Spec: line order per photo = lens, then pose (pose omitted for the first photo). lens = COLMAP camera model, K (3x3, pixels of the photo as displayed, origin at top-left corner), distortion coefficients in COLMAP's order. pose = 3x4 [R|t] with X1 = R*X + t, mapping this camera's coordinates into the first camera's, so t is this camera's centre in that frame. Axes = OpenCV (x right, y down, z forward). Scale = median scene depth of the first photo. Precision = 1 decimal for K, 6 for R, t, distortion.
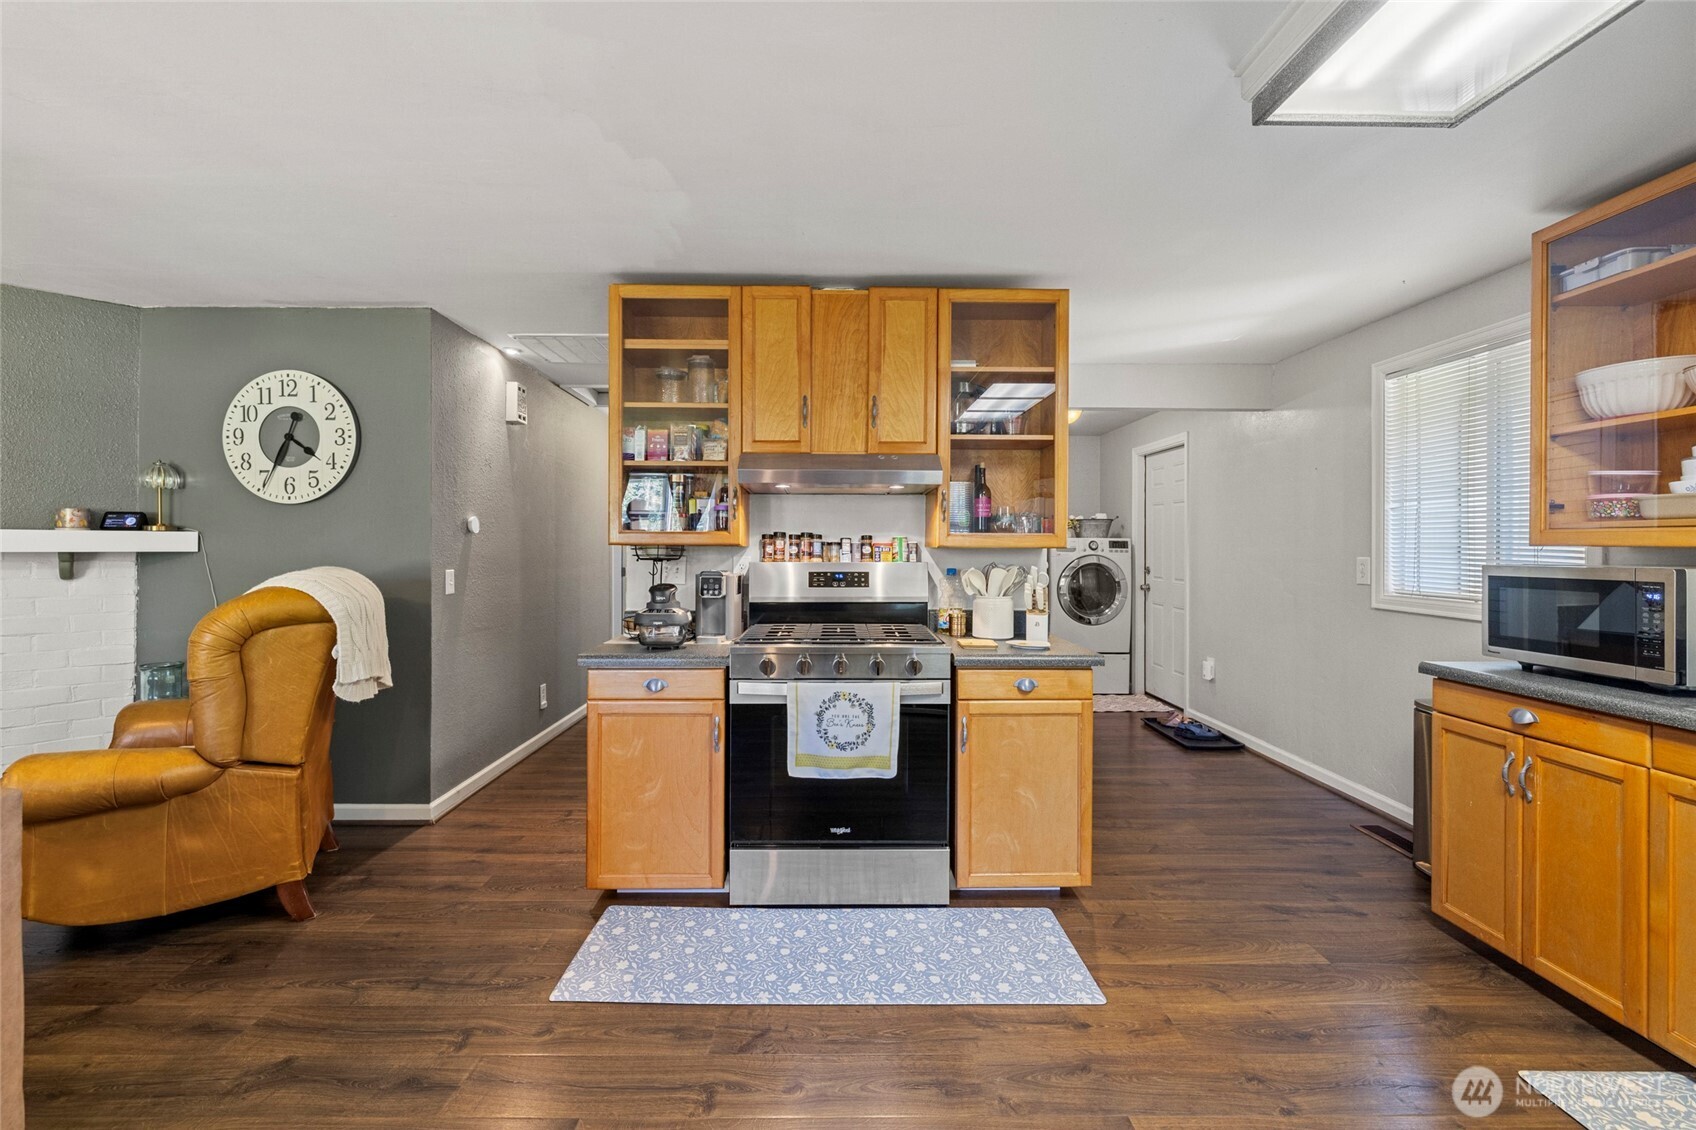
lens RADIAL K [[708.8, 0, 833.9], [0, 708.8, 550.6], [0, 0, 1]] dist [-0.001184, 0.000594]
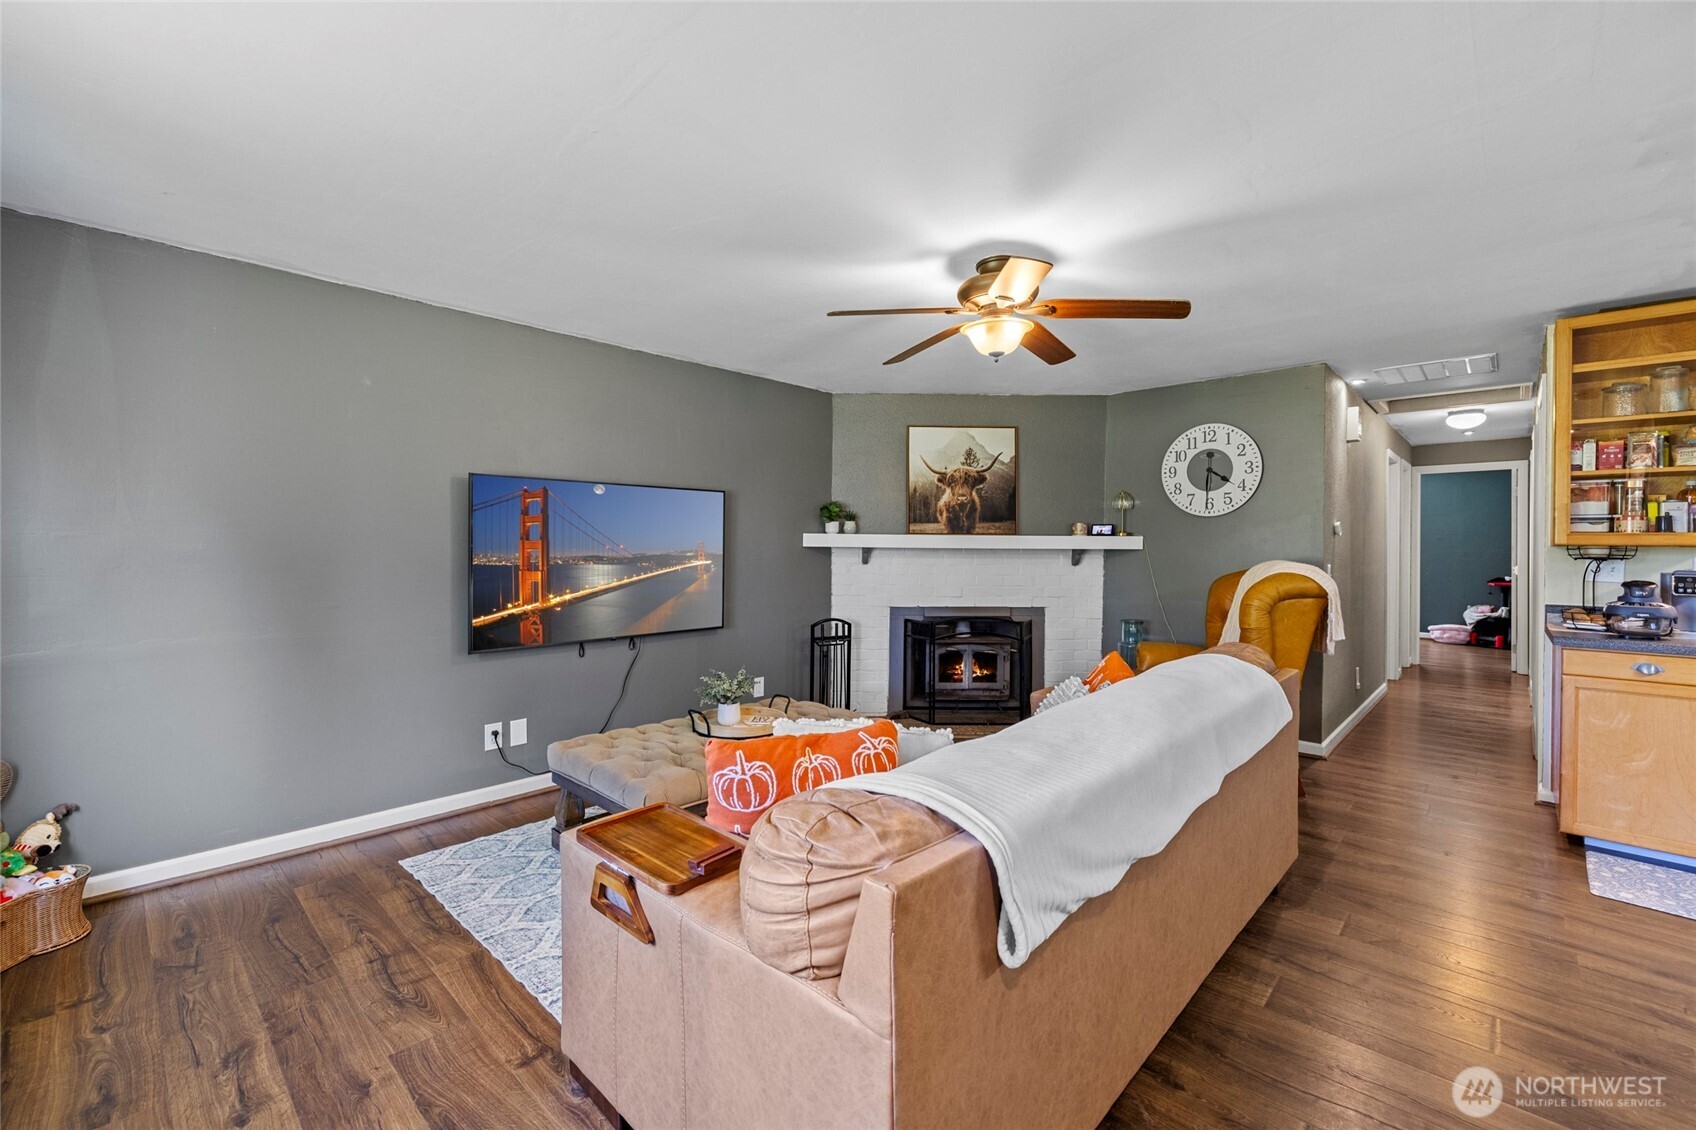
lens RADIAL K [[708.8, 0, 835.0], [0, 708.8, 550.2], [0, 0, 1]] dist [-0.001184, 0.000594]
pose [[0.711538, 0.006572, -0.702616, -0.339652], [-0.006047, 0.999977, 0.003230, 0.003014], [0.702621, 0.001950, 0.711561, -0.643169]]
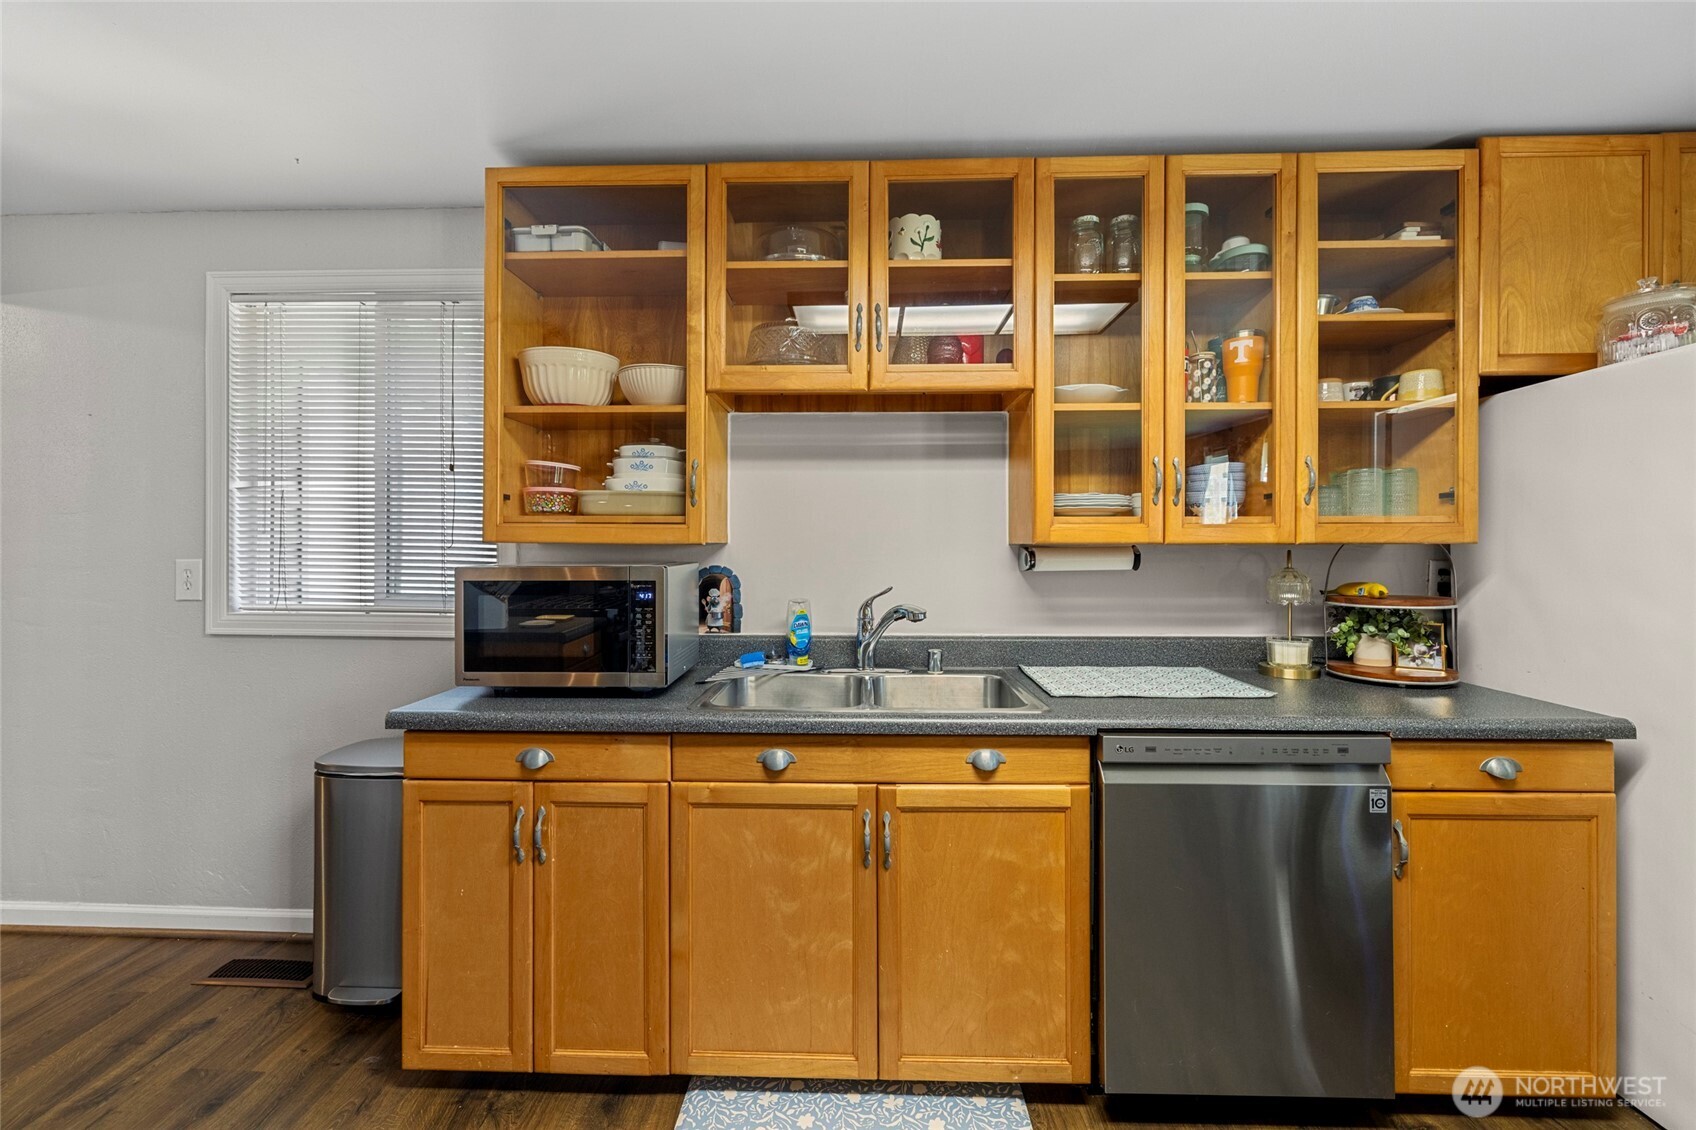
lens RADIAL K [[708.8, 0, 834.0], [0, 708.8, 543.4], [0, 0, 1]] dist [-0.001184, 0.000594]
pose [[0.047253, 0.001790, 0.998881, 0.145314], [0.004657, 0.999987, -0.002012, -0.001488], [-0.998872, 0.004747, 0.047244, 0.461439]]
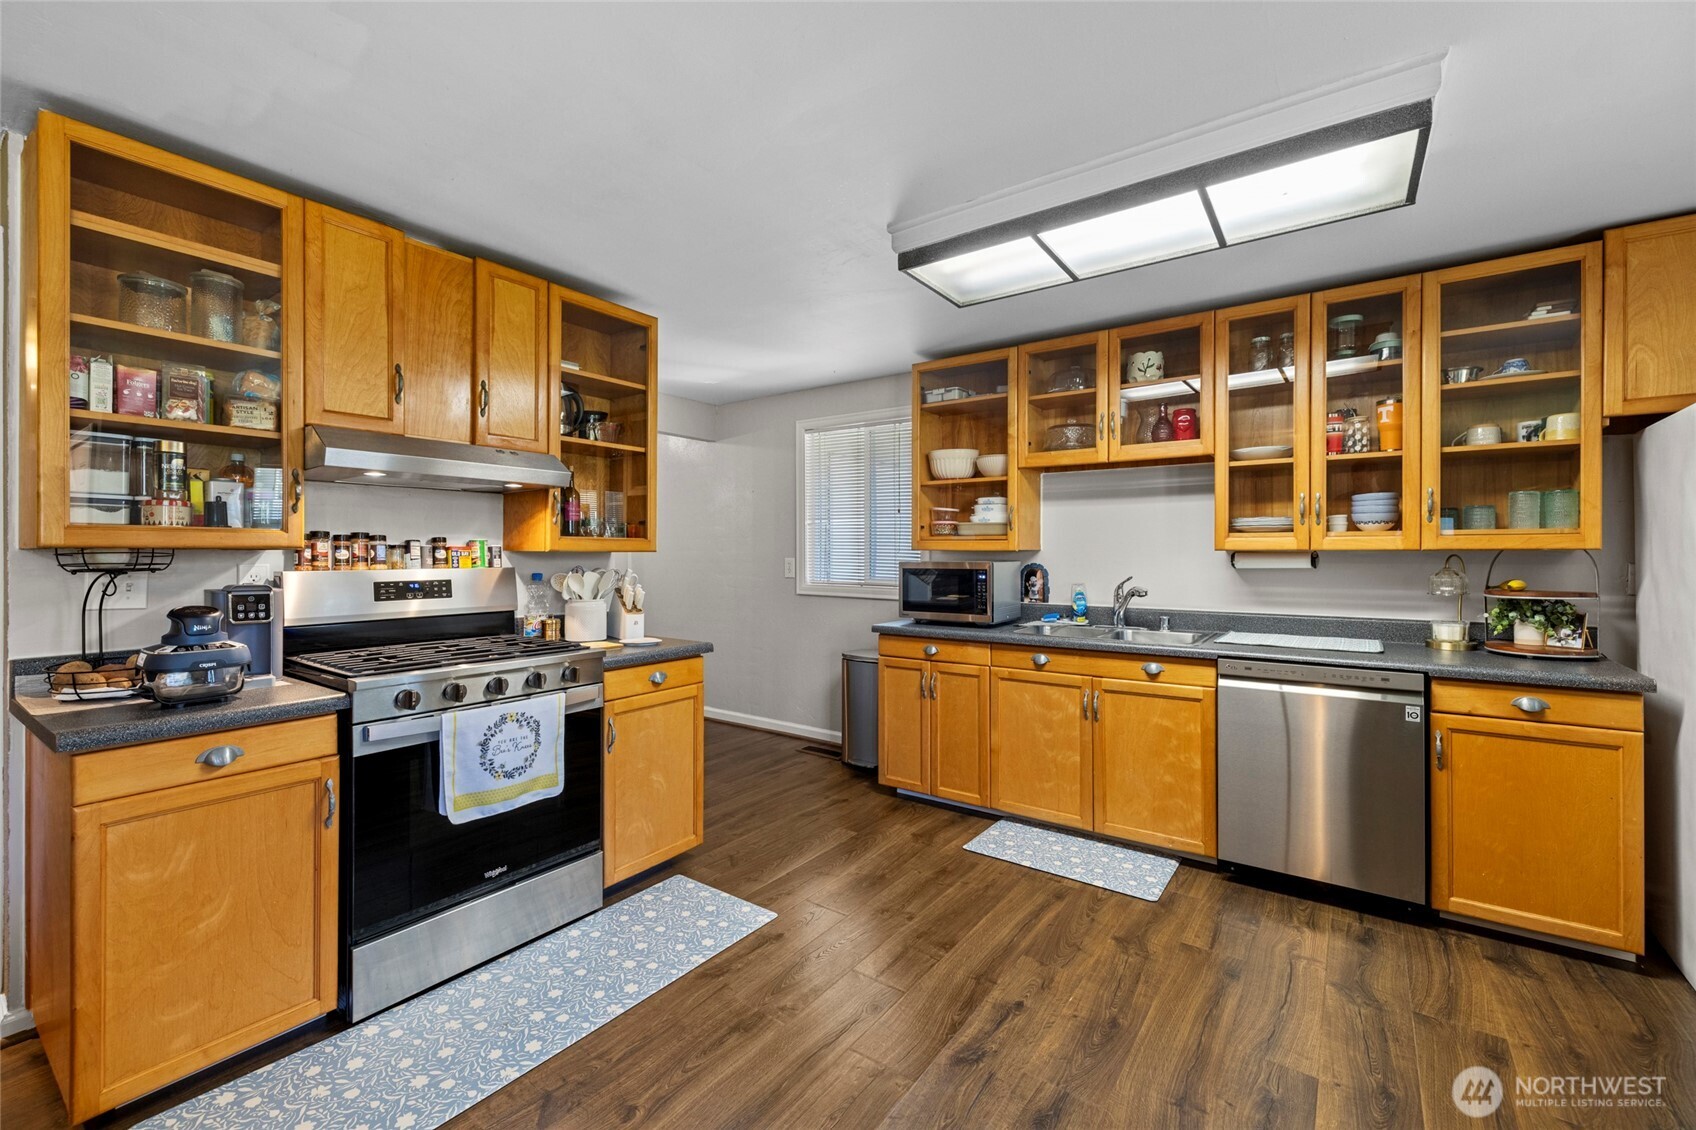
lens RADIAL K [[708.8, 0, 834.5], [0, 708.8, 551.3], [0, 0, 1]] dist [-0.001184, 0.000594]
pose [[0.603036, -0.001338, 0.797713, -0.388037], [0.005013, 0.999985, -0.002113, -0.000428], [-0.797698, 0.005273, 0.603034, 0.113887]]
